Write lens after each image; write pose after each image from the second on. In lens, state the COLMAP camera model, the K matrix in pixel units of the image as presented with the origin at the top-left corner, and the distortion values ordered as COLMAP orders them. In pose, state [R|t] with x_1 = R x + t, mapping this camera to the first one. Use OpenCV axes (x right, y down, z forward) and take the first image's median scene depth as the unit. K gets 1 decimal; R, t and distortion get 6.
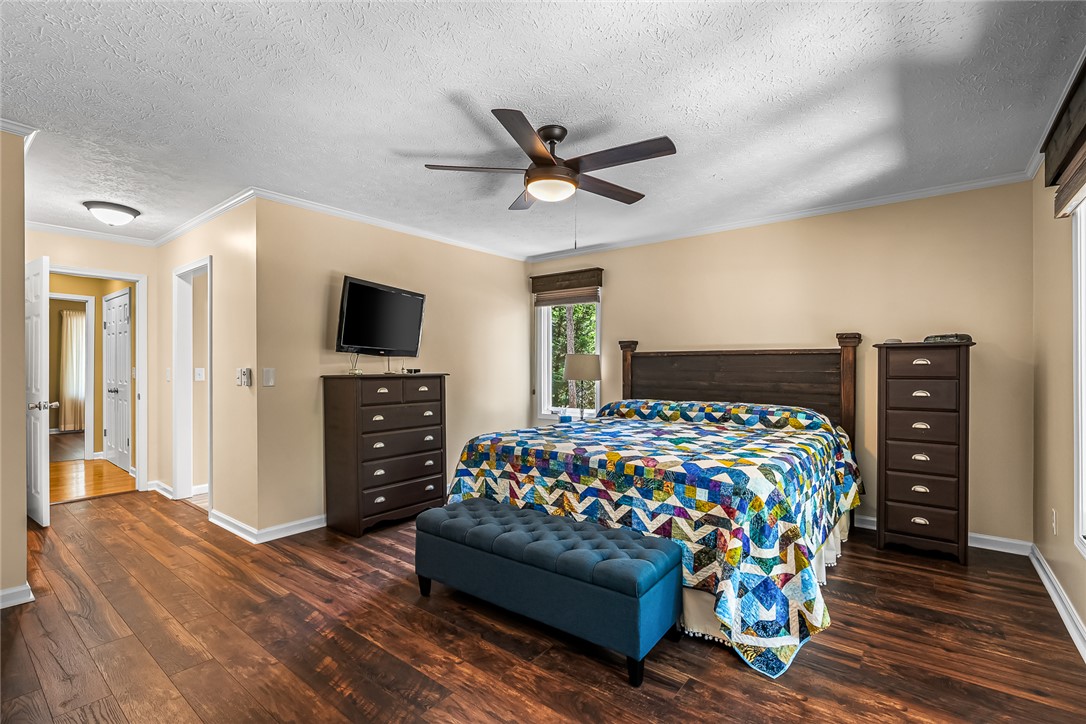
lens RADIAL K [[485.8, 0, 546.9], [0, 485.8, 365.8], [0, 0, 1]] dist [-0.012209, 0.000841]
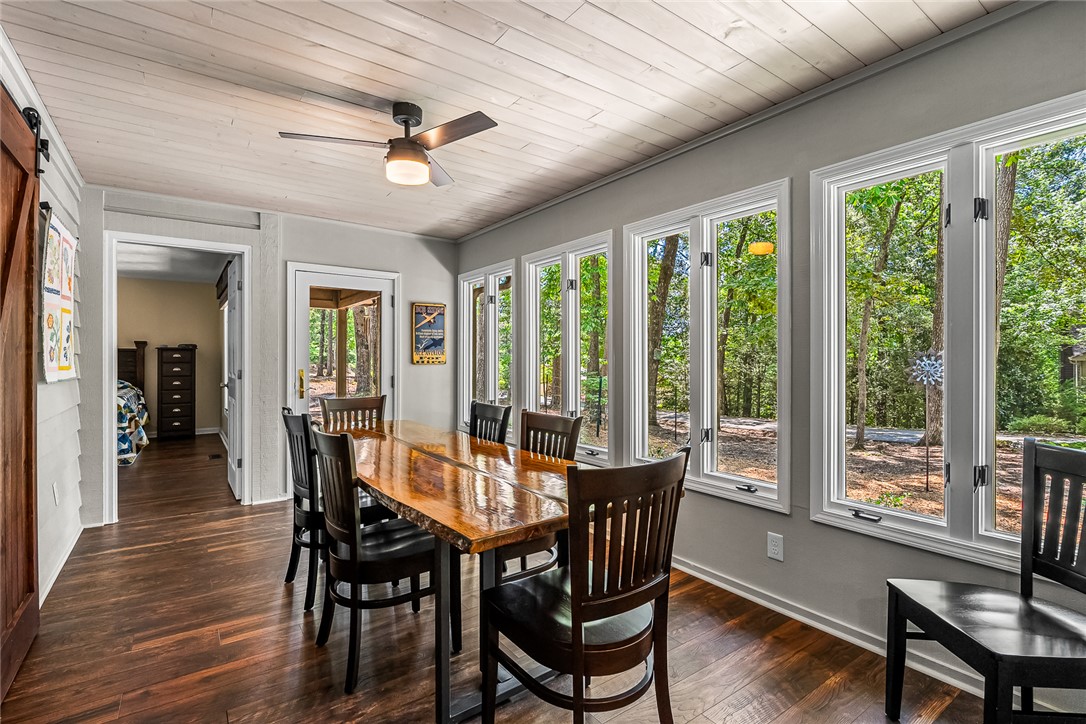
lens RADIAL K [[516.8, 0, 547.6], [0, 516.8, 358.4], [0, 0, 1]] dist [-0.006459, 0.000585]
pose [[0.280481, -0.006727, 0.959836, -1.395553], [-0.001251, 0.999972, 0.007374, -0.019896], [-0.959859, -0.003269, 0.280465, -1.783561]]
